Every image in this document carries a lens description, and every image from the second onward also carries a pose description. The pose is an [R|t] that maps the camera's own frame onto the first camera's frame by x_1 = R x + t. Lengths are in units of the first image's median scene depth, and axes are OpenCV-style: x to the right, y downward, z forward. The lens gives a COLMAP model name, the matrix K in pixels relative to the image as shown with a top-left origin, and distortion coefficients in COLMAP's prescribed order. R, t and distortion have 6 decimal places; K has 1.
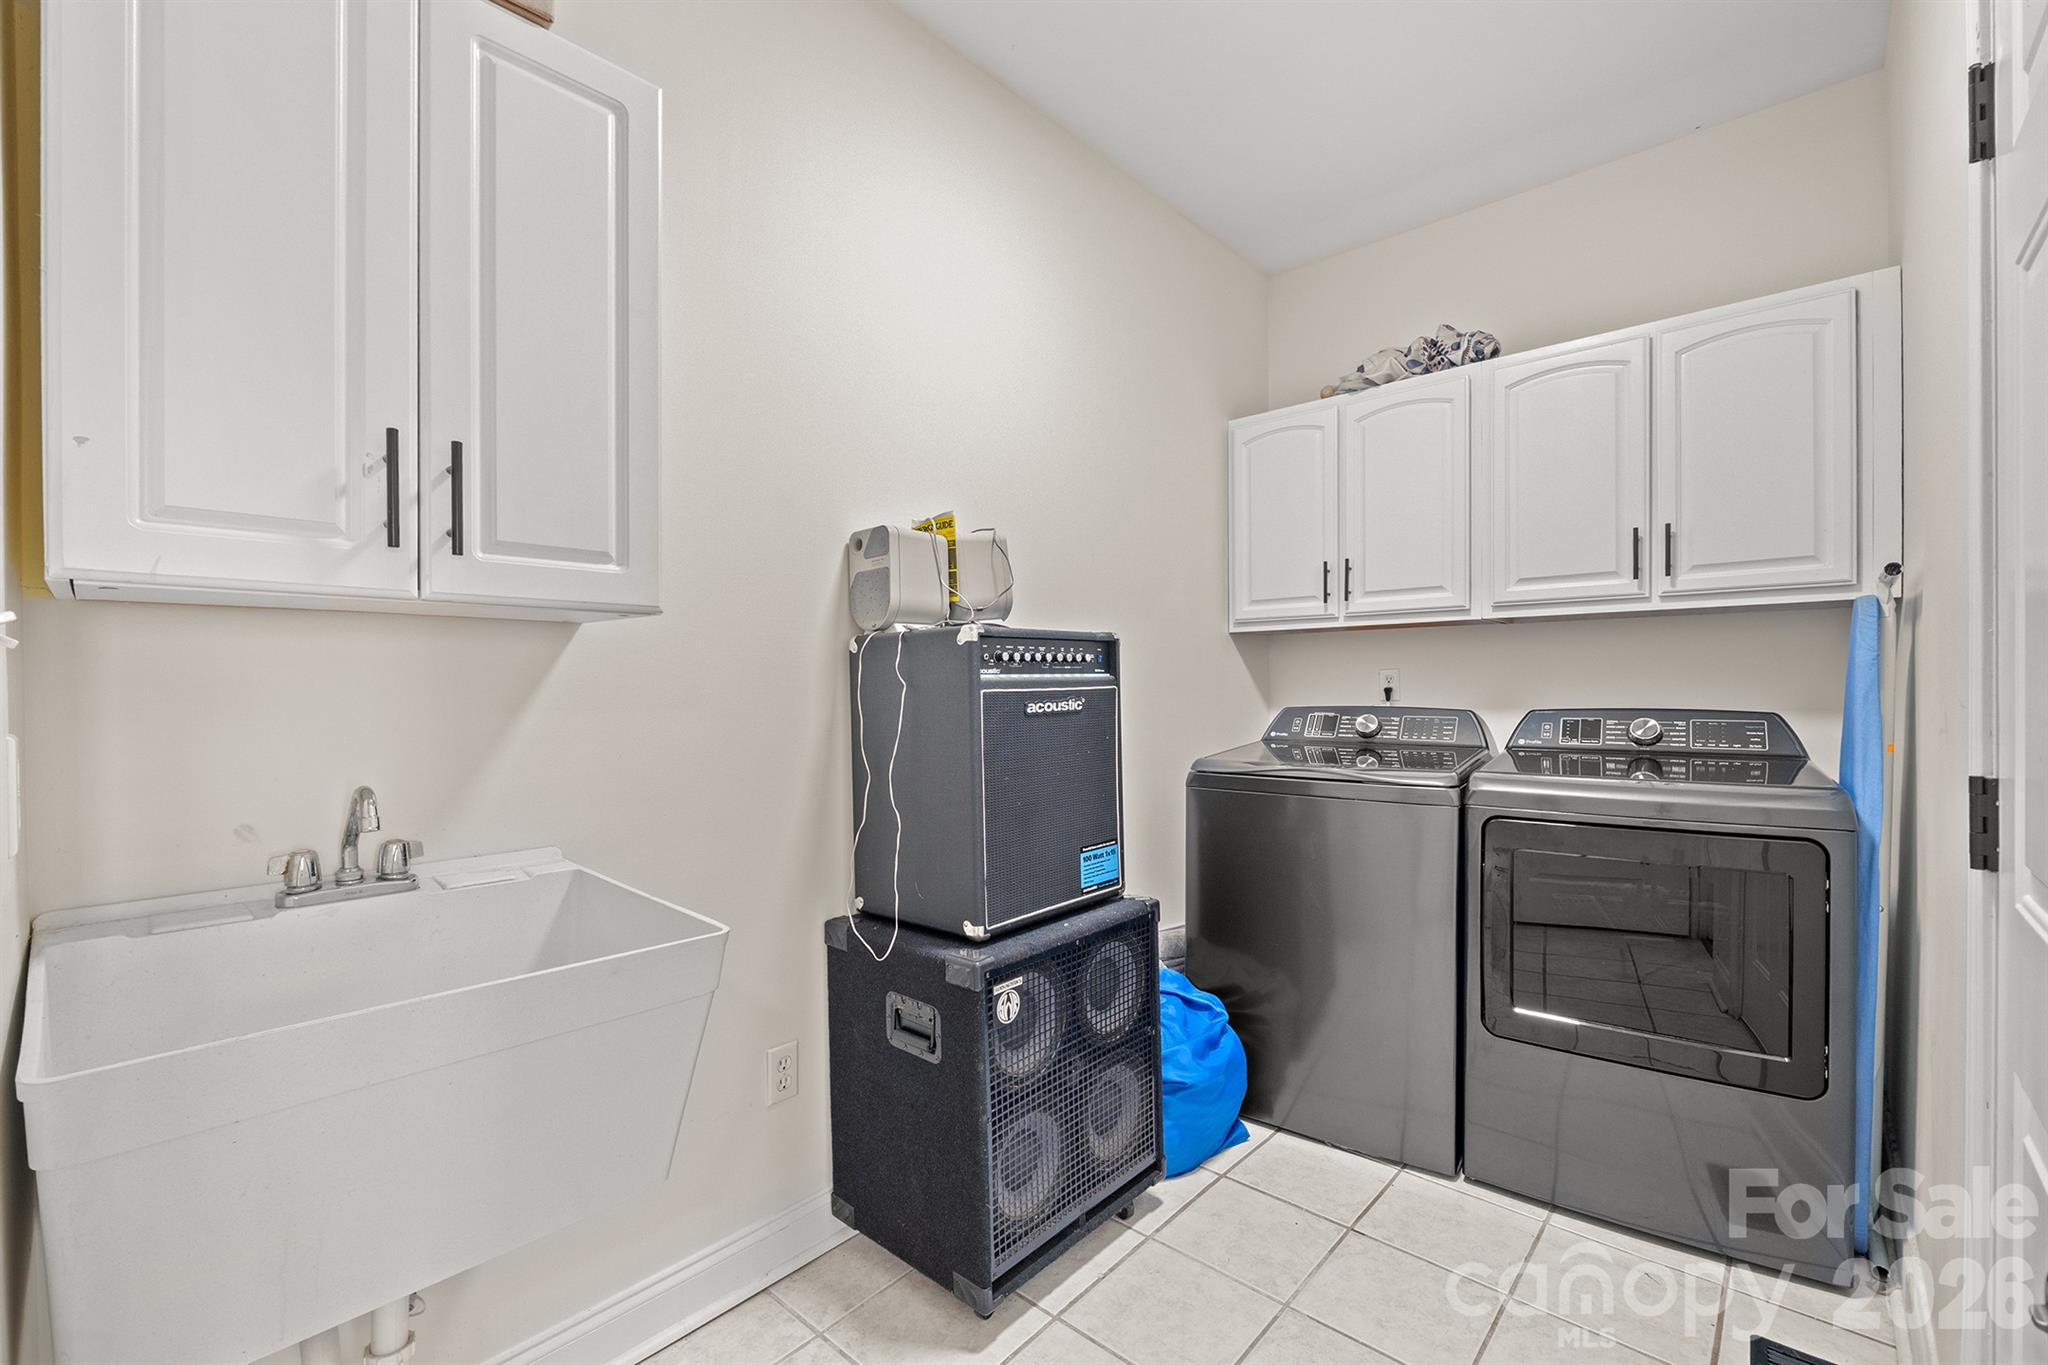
lens RADIAL K [[862.6, 0, 1031.9], [0, 862.6, 687.3], [0, 0, 1]] dist [-0.001768, -0.000012]
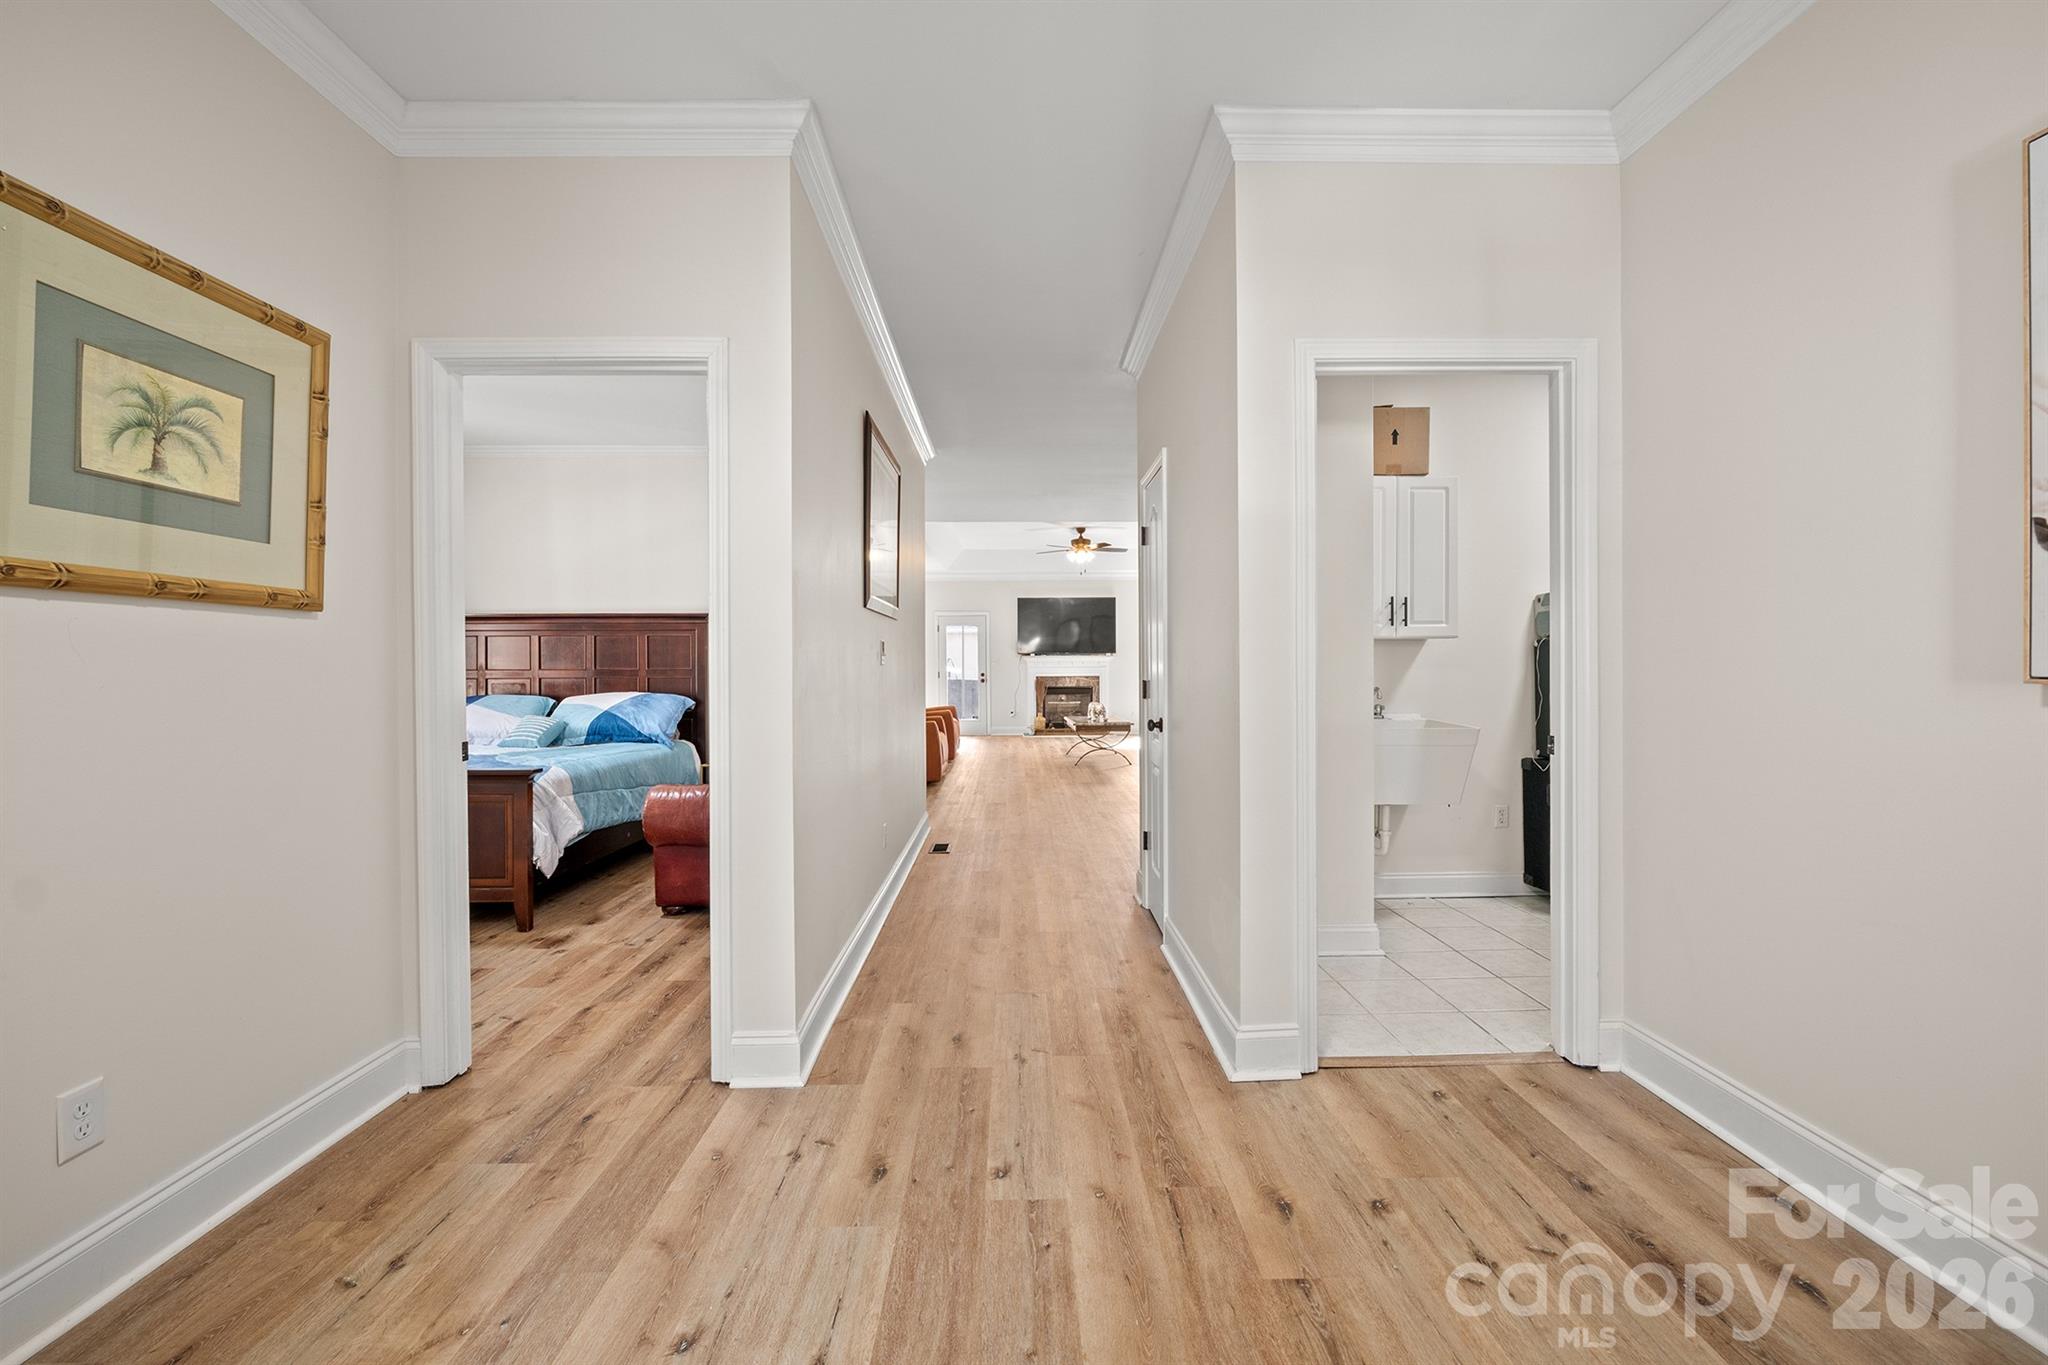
lens RADIAL K [[857.1, 0, 1031.6], [0, 857.1, 668.1], [0, 0, 1]] dist [-0.004236, -0.000530]
pose [[0.679117, 0.005931, -0.734006, 0.583732], [-0.006740, 0.999976, 0.001845, 0.025062], [0.733999, 0.003694, 0.679140, -1.627304]]
